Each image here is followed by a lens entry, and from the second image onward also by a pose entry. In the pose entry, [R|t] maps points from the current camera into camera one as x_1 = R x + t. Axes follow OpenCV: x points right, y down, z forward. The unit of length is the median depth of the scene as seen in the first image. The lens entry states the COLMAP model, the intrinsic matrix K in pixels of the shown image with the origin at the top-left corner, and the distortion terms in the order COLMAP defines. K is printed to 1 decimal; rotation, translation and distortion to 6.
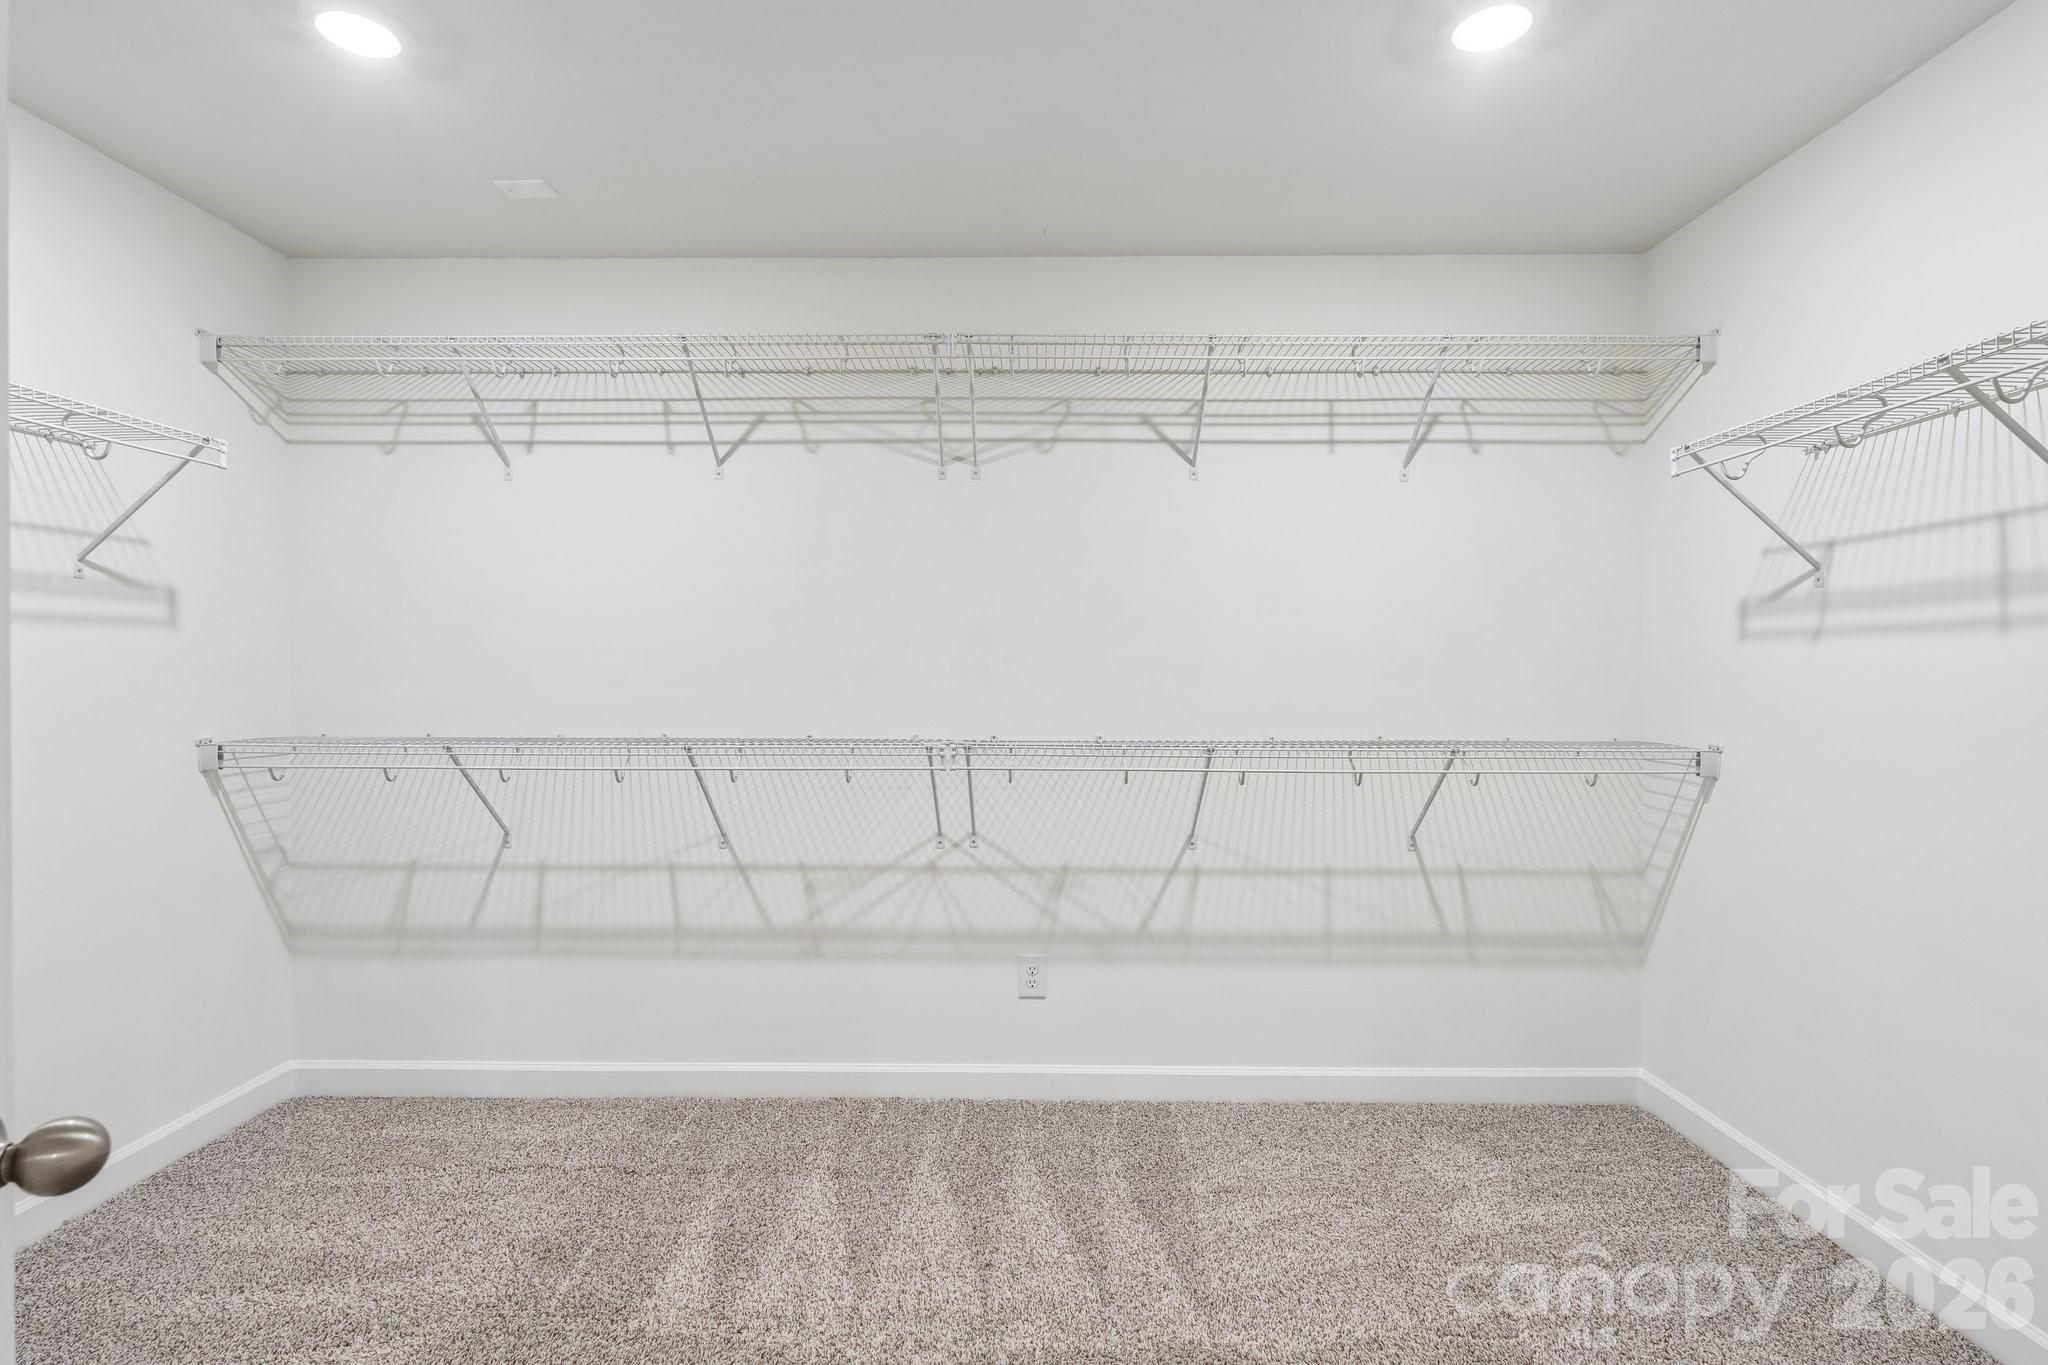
lens RADIAL K [[1031.3, 0, 1023.2], [0, 1031.3, 685.8], [0, 0, 1]] dist [-0.000645, 0.001033]
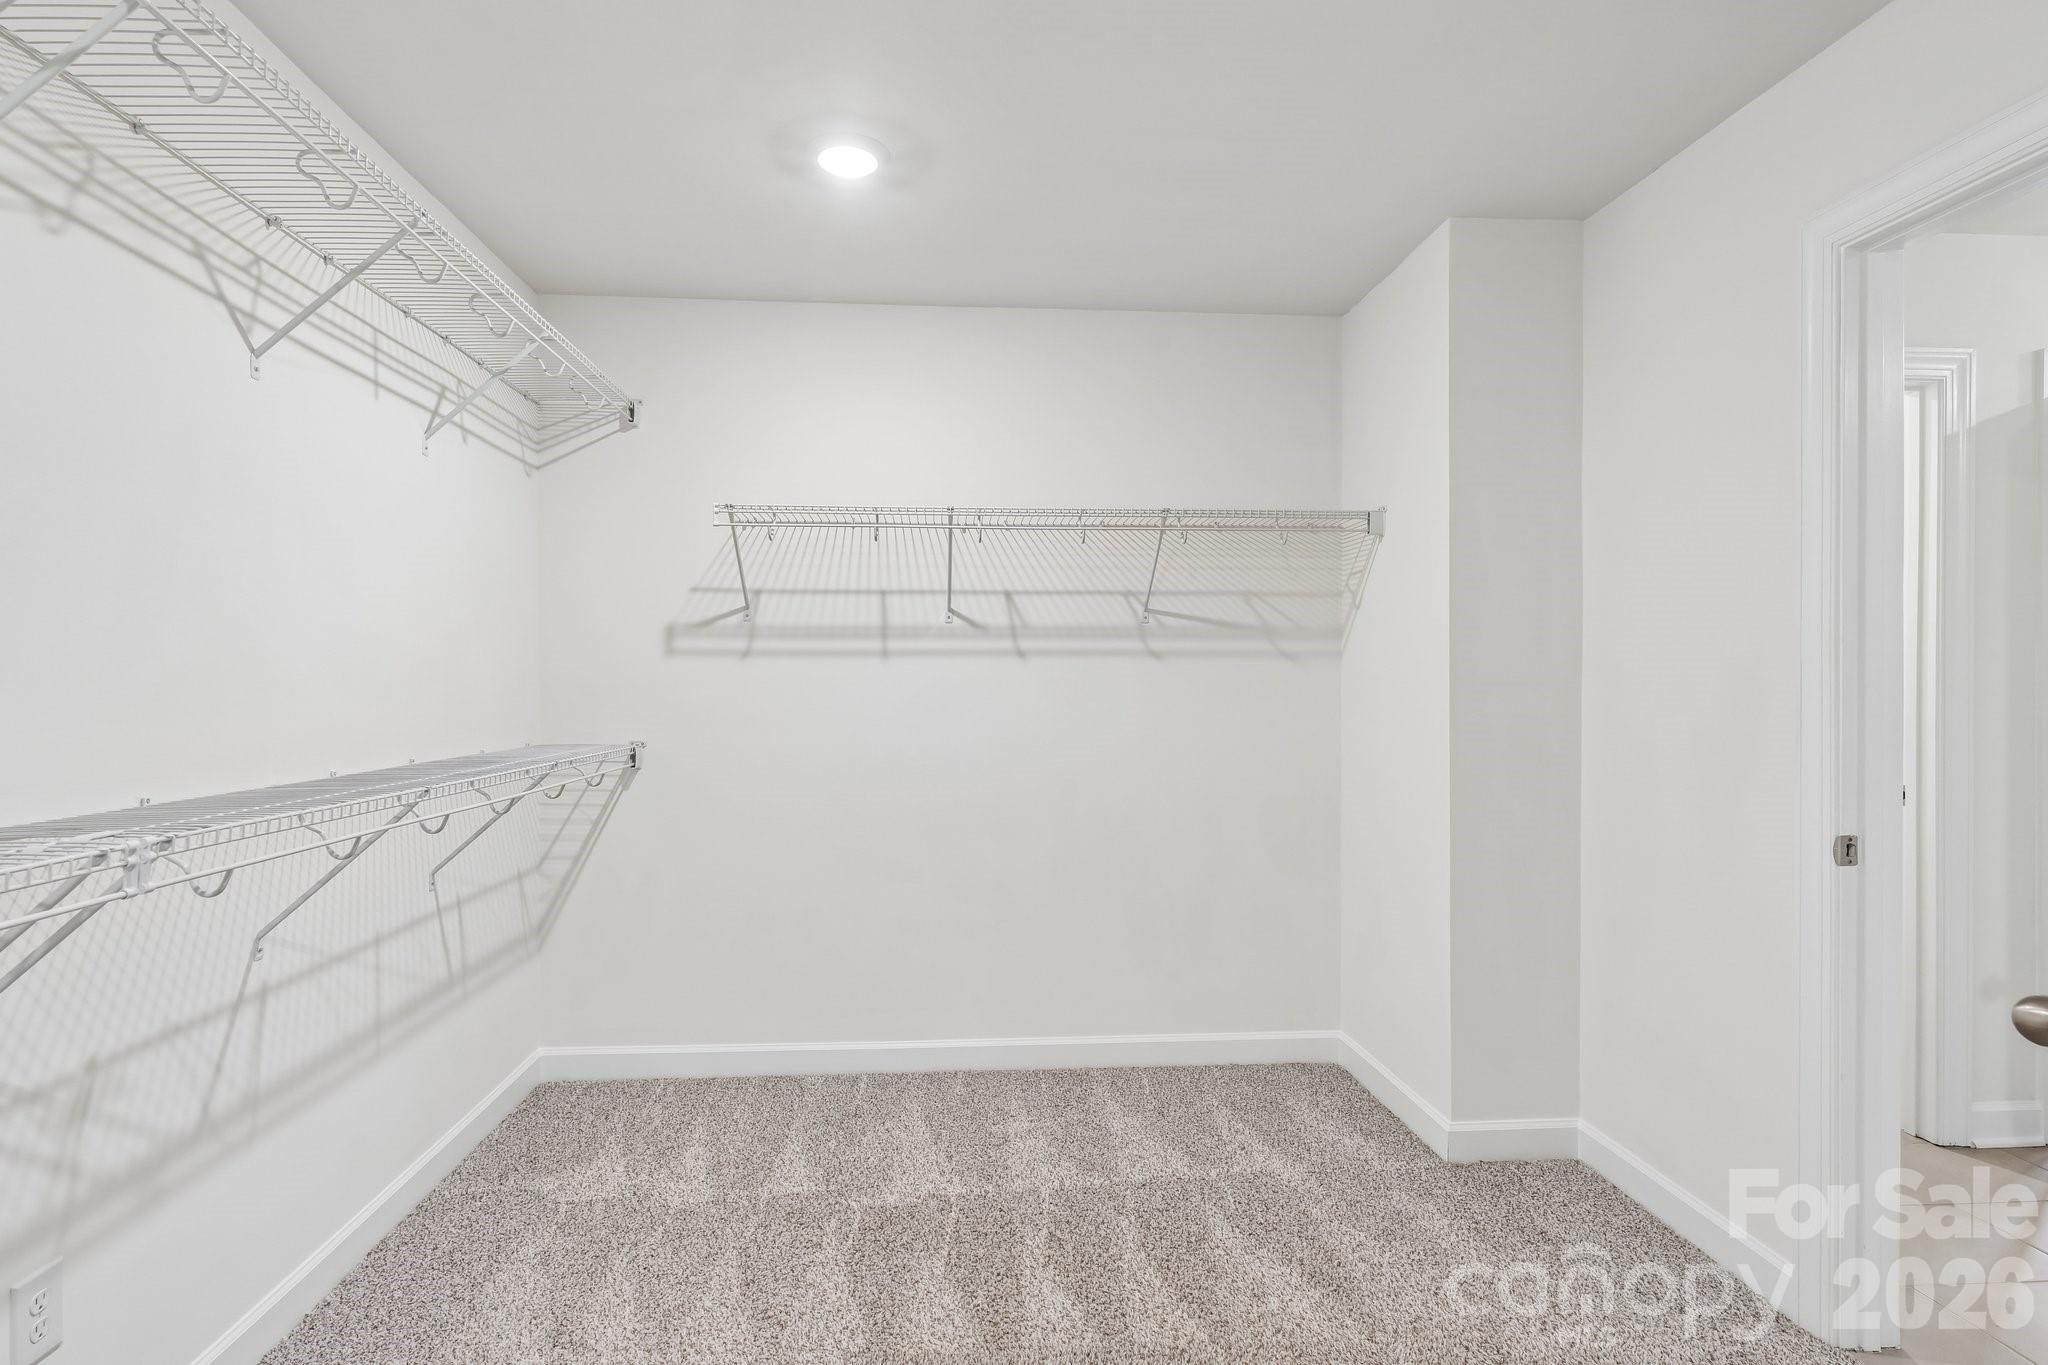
lens RADIAL K [[1031.3, 0, 1023.2], [0, 1031.3, 685.8], [0, 0, 1]] dist [-0.000645, 0.001033]
pose [[-0.105205, -0.004069, 0.994442, -0.521675], [0.011583, 0.999919, 0.005316, -0.007922], [-0.994383, 0.012078, -0.105149, 0.601909]]
